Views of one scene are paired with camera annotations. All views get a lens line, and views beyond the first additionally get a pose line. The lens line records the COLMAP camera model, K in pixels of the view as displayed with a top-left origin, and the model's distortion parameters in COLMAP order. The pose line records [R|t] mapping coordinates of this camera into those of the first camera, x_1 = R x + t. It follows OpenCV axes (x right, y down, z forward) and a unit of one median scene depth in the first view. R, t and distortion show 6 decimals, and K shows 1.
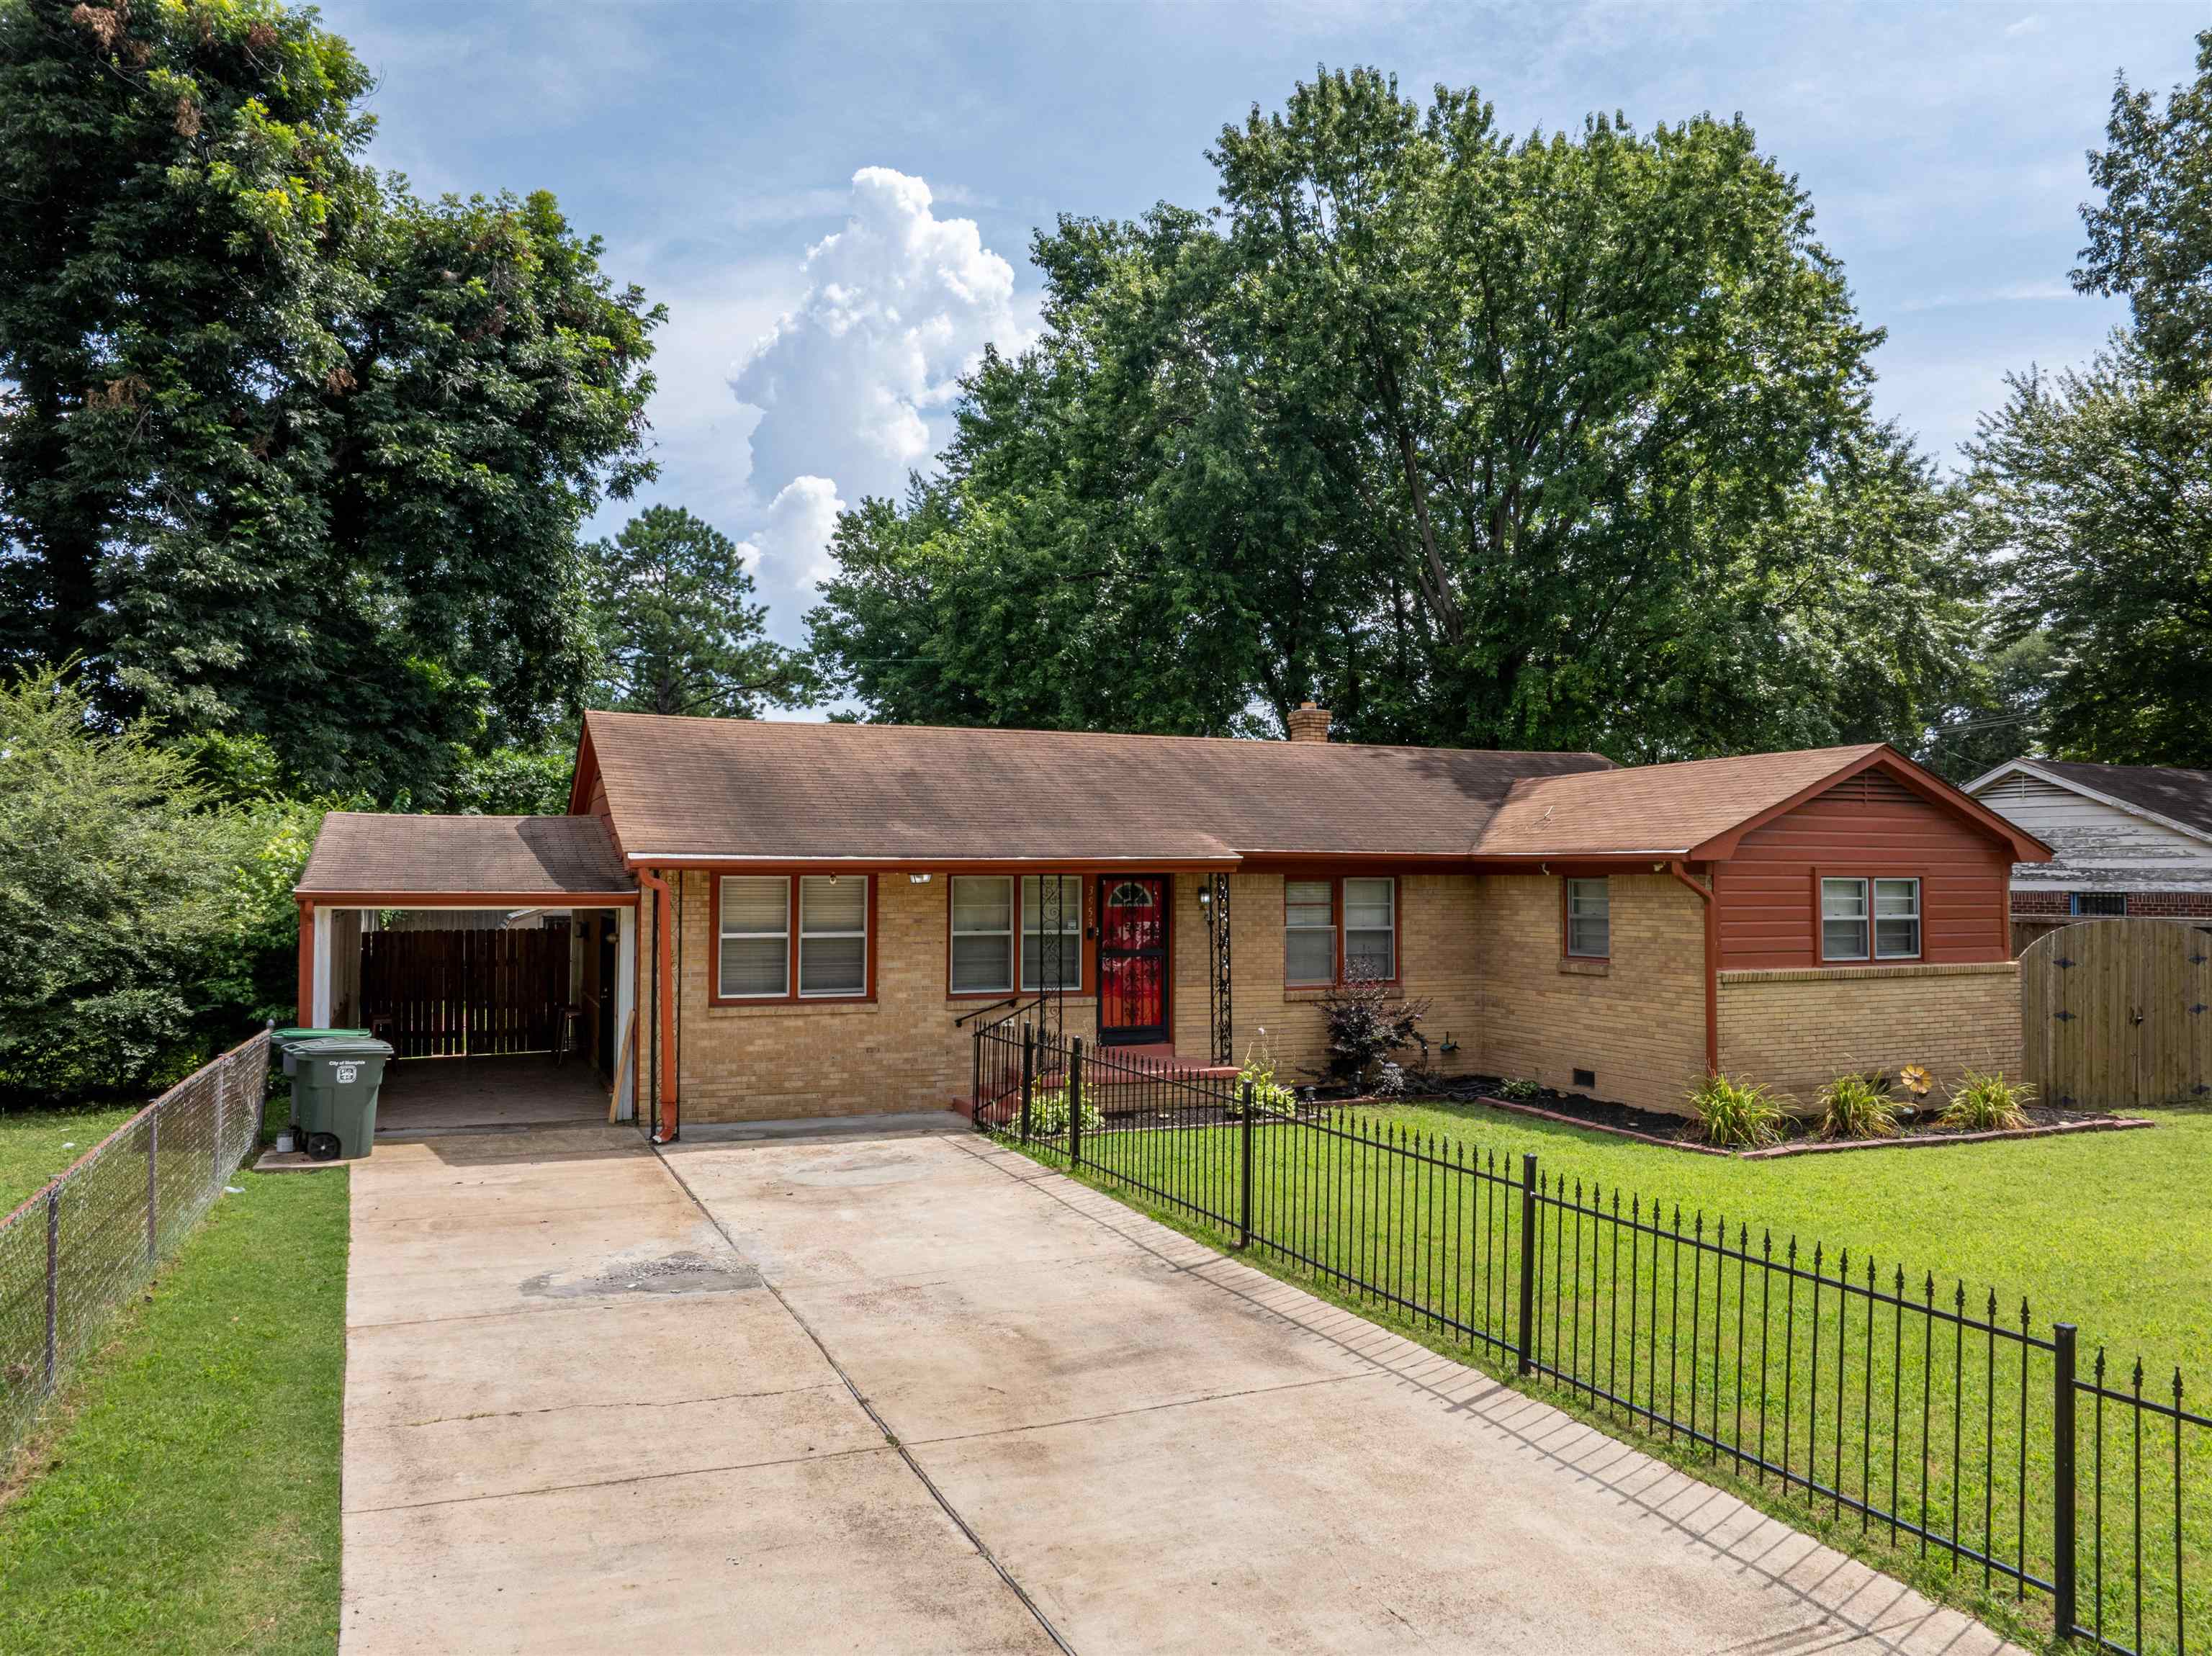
lens RADIAL K [[1561.6, 0, 1124.3], [0, 1561.6, 839.3], [0, 0, 1]] dist [-0.062886, 0.035426]
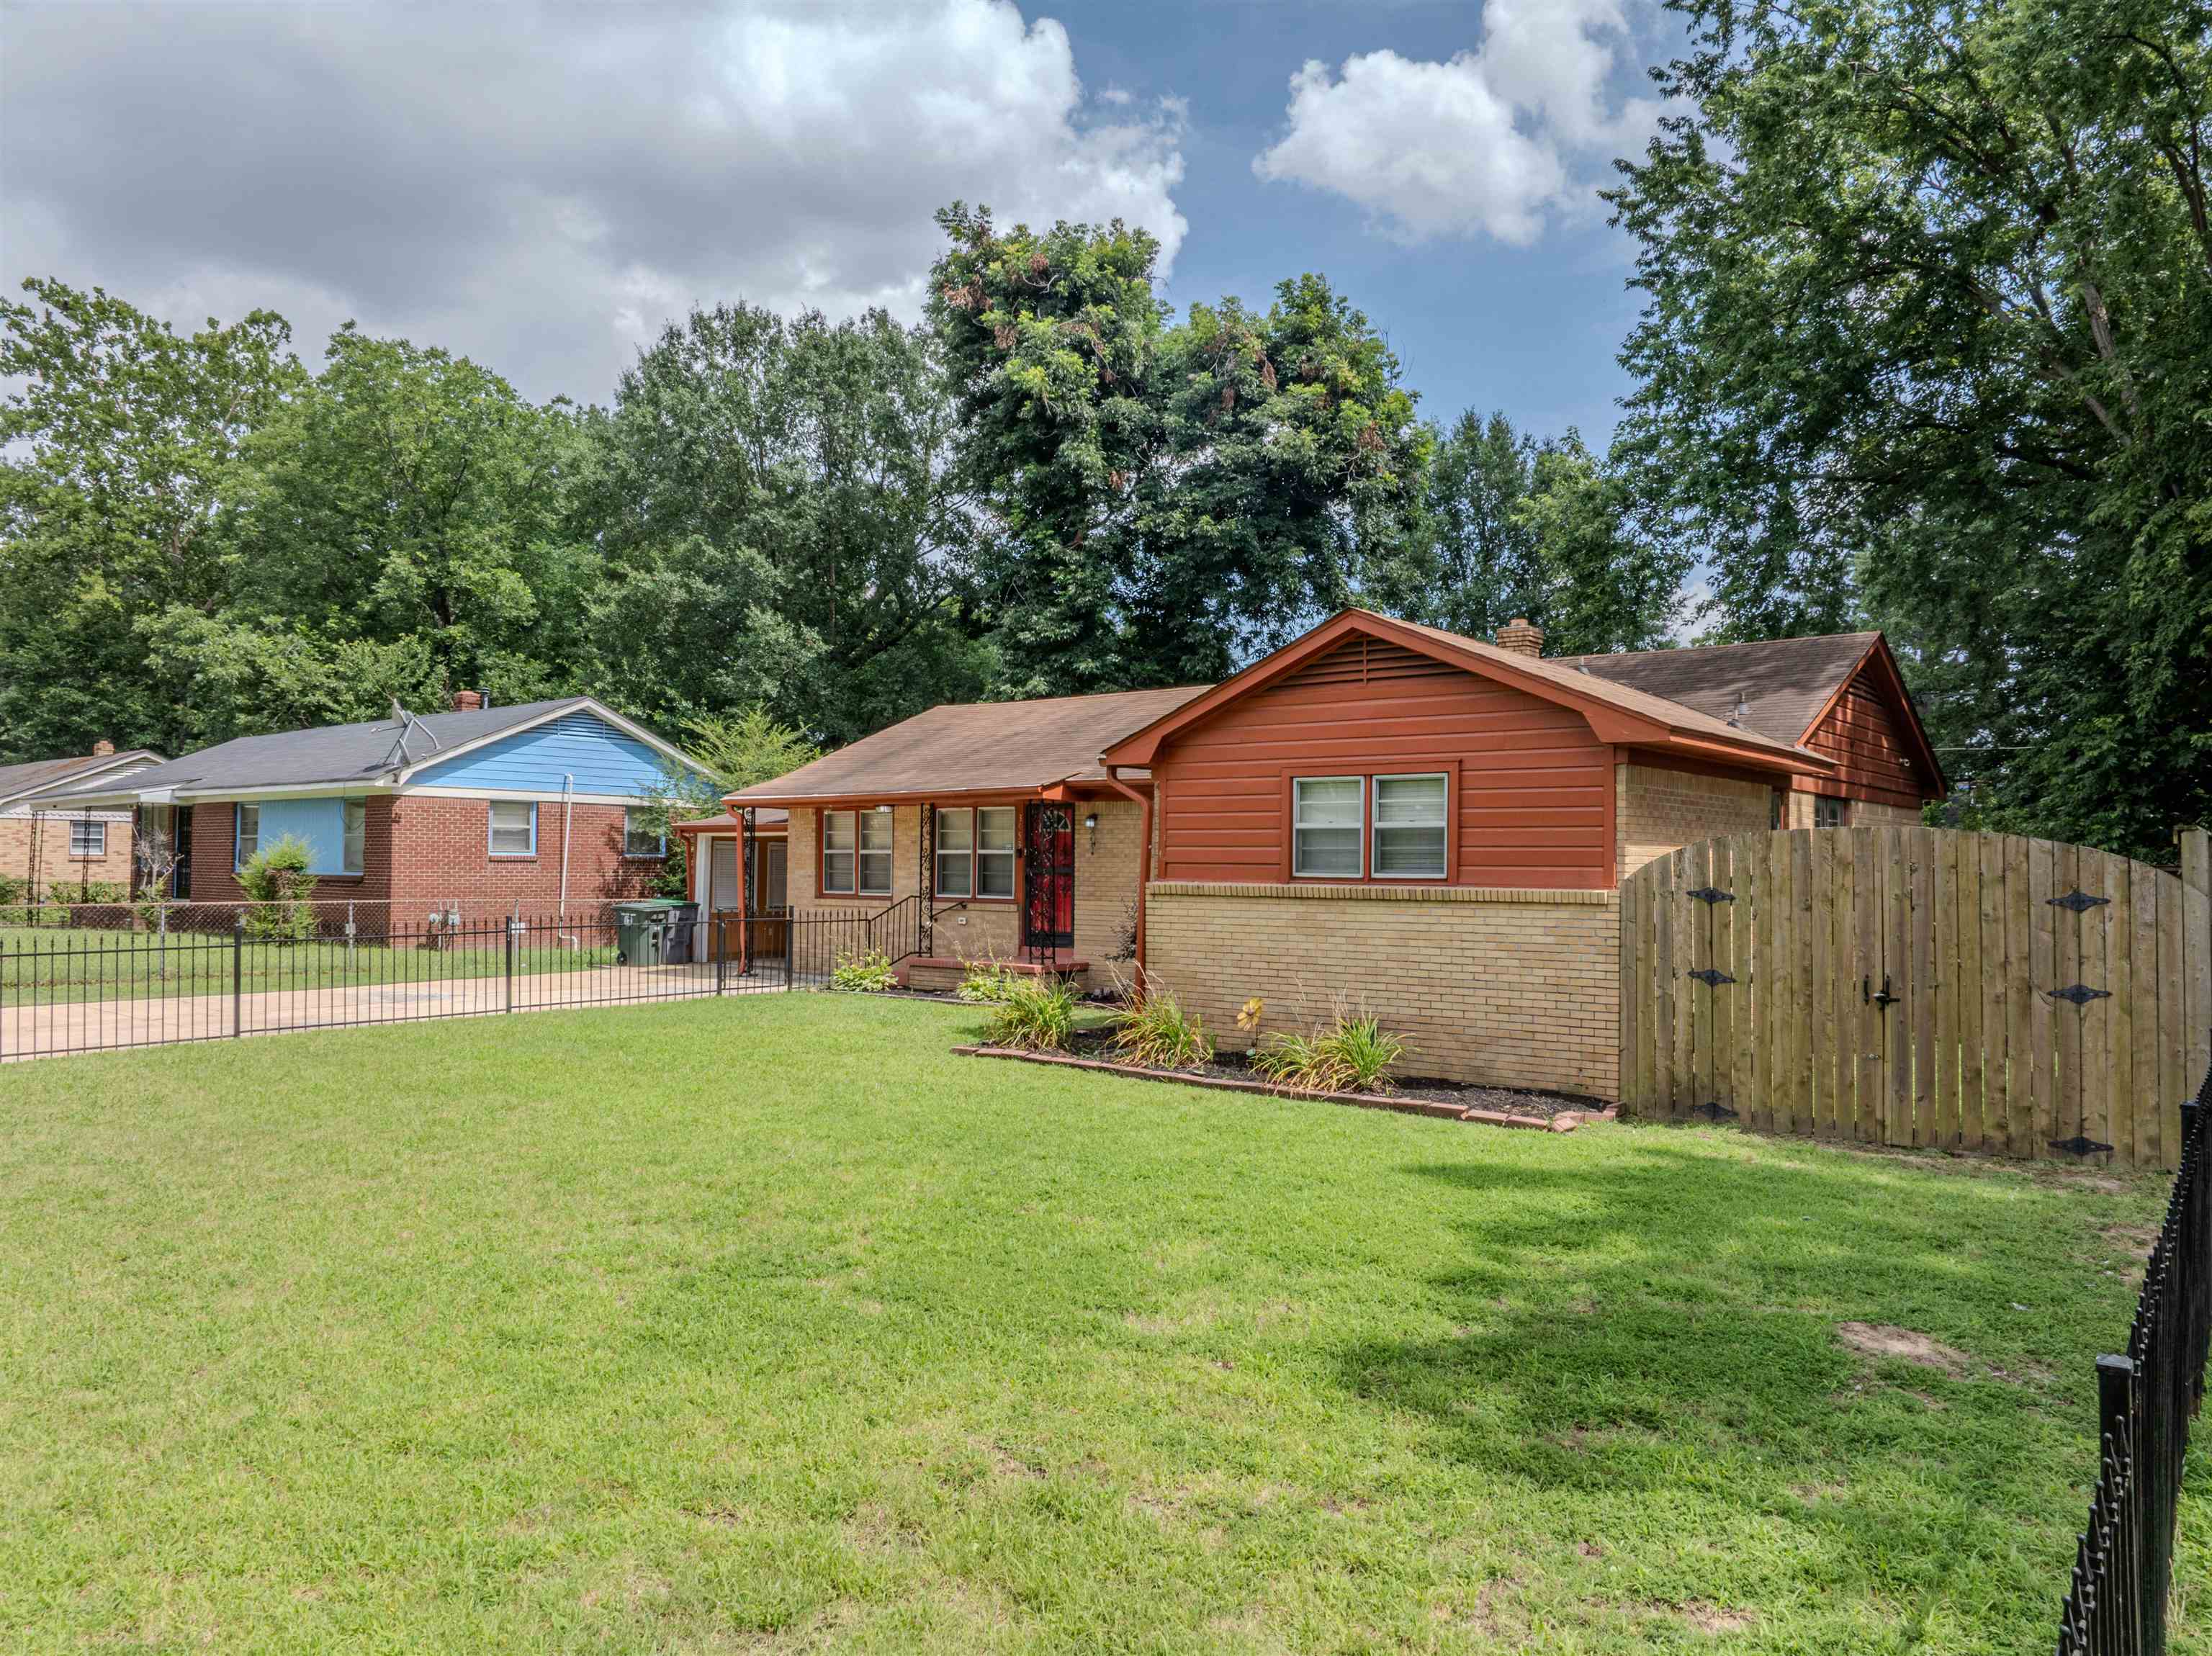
lens RADIAL K [[1561.6, 0, 1098.9], [0, 1561.6, 823.5], [0, 0, 1]] dist [-0.062886, 0.035426]
pose [[0.451853, -0.024071, -0.891767, 1.089662], [0.016766, 0.999688, -0.018489, 0.060690], [0.891935, -0.006597, 0.452116, 0.498269]]
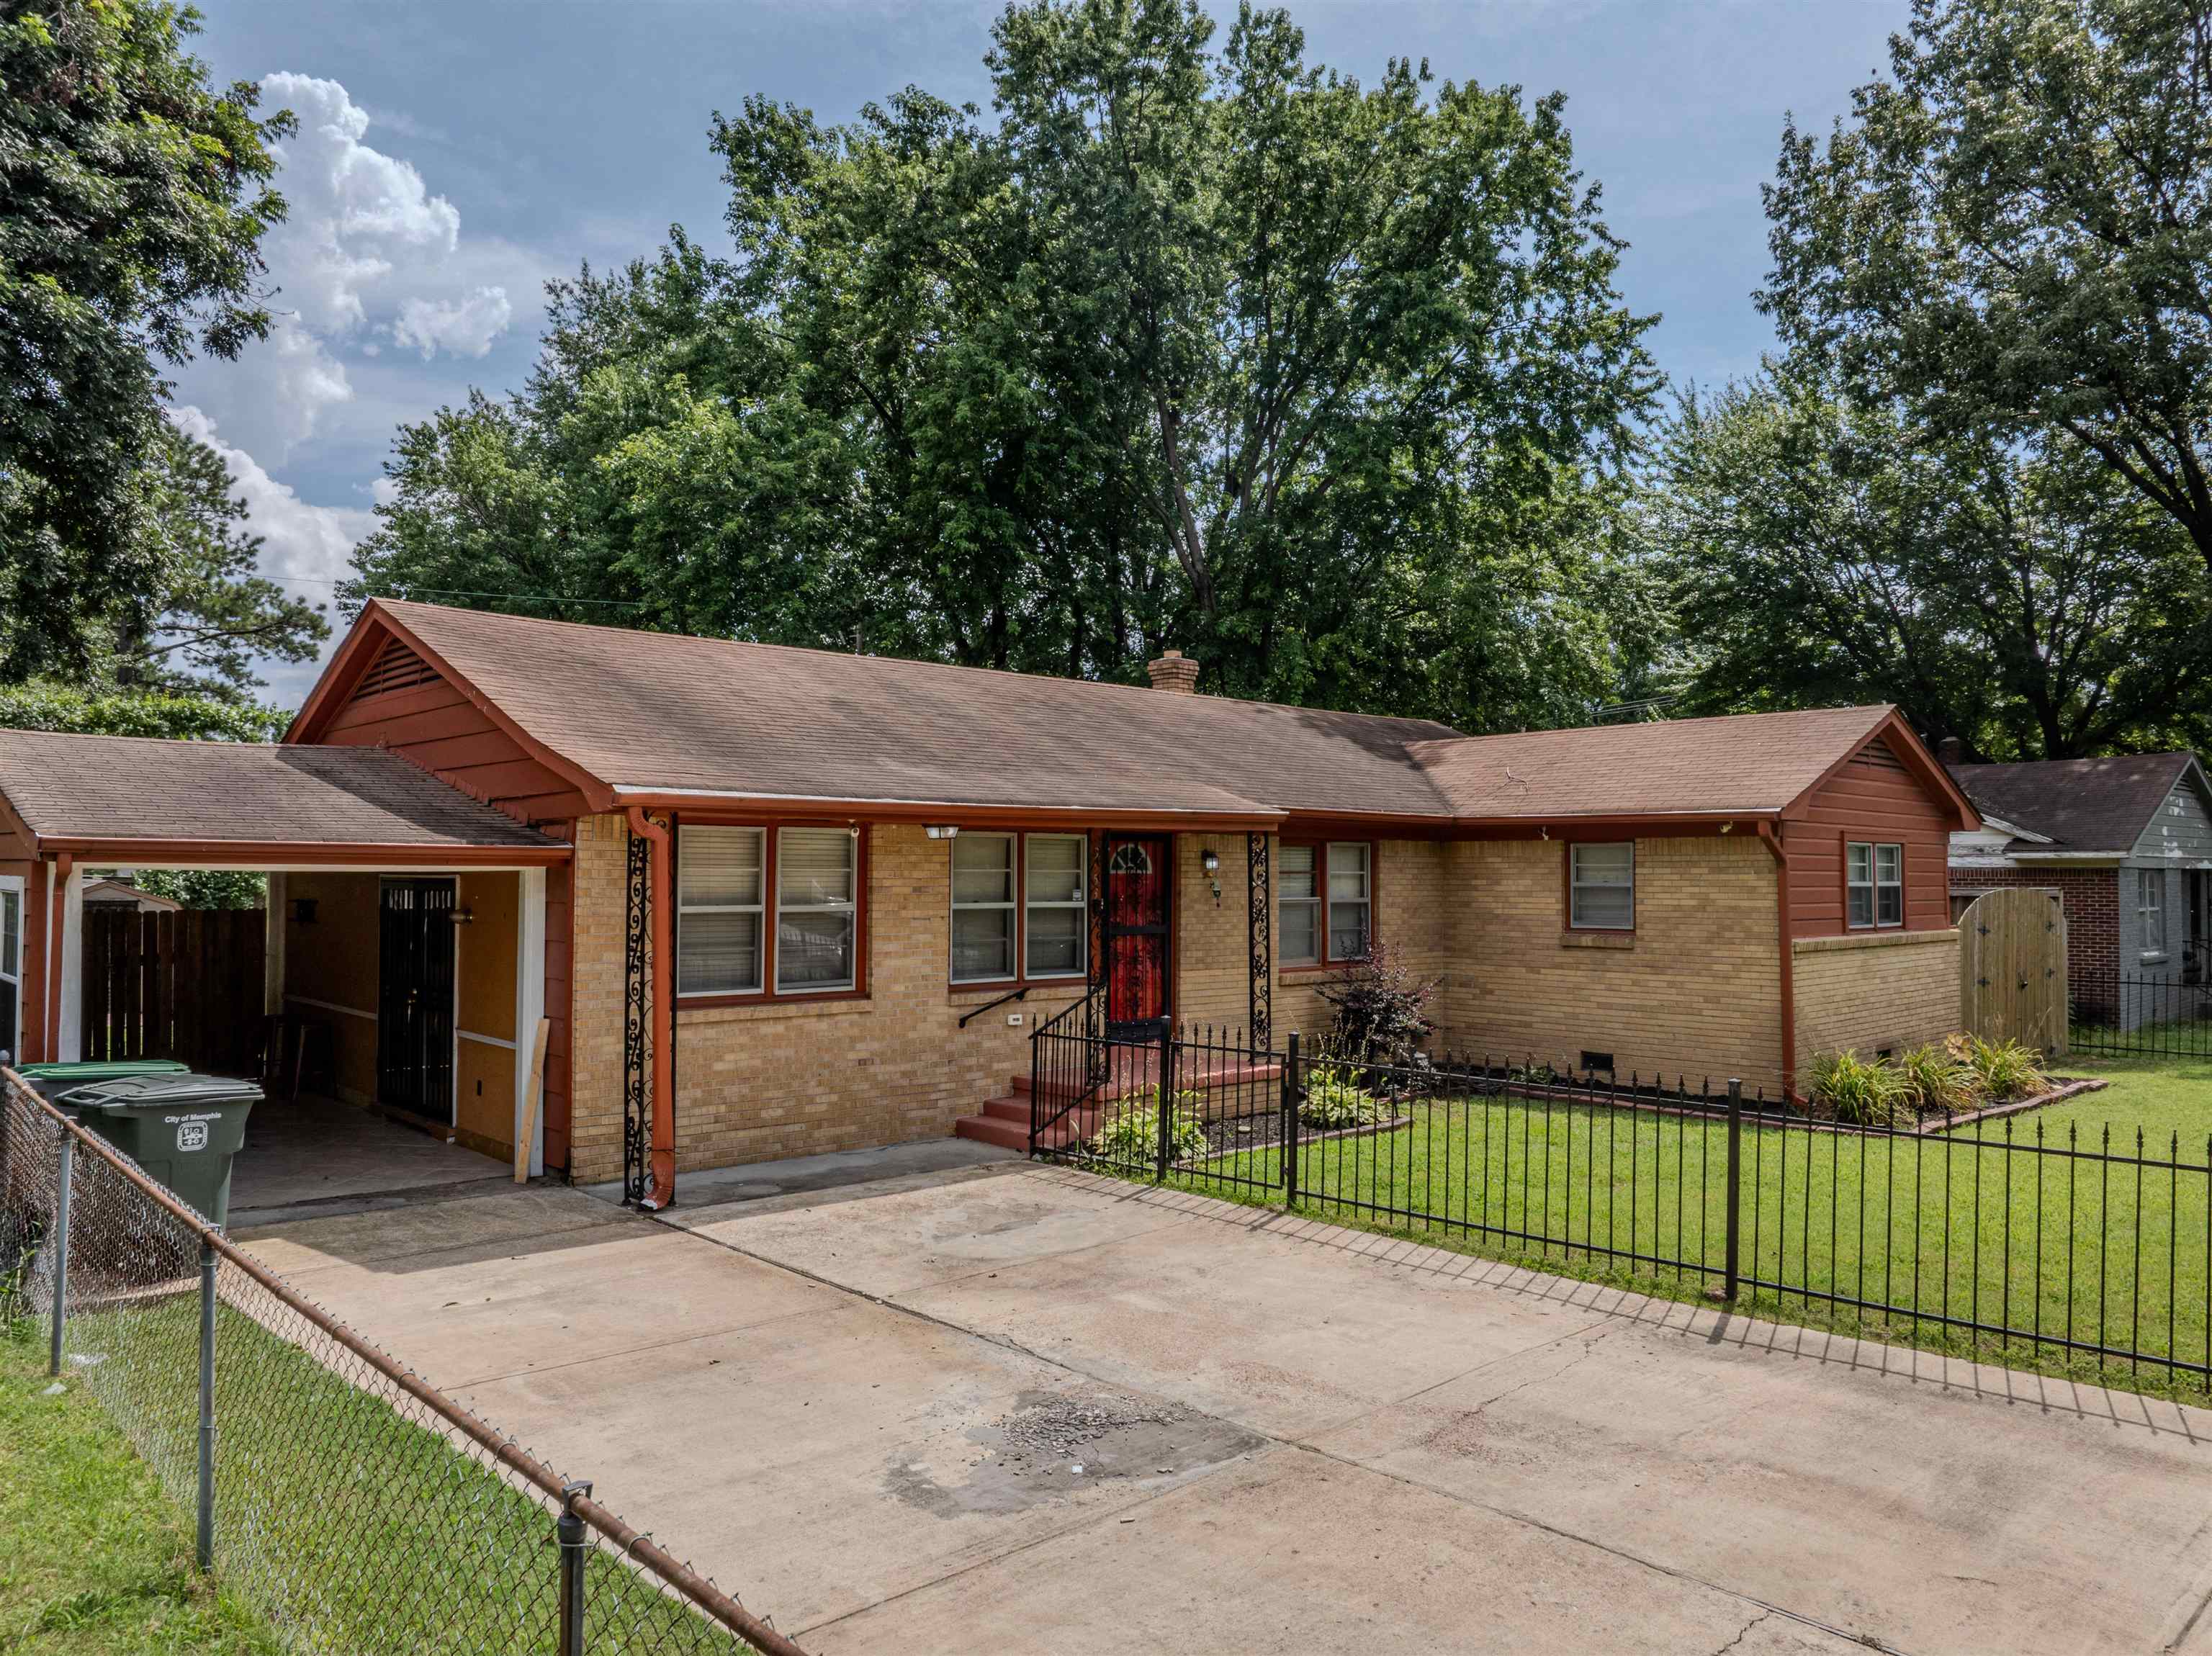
lens RADIAL K [[1561.6, 0, 1113.0], [0, 1561.6, 829.5], [0, 0, 1]] dist [-0.062886, 0.035426]
pose [[0.941395, 0.010536, 0.337141, -0.282714], [-0.009997, 0.999944, -0.003337, 0.023282], [-0.337157, -0.000229, 0.941448, 0.237768]]
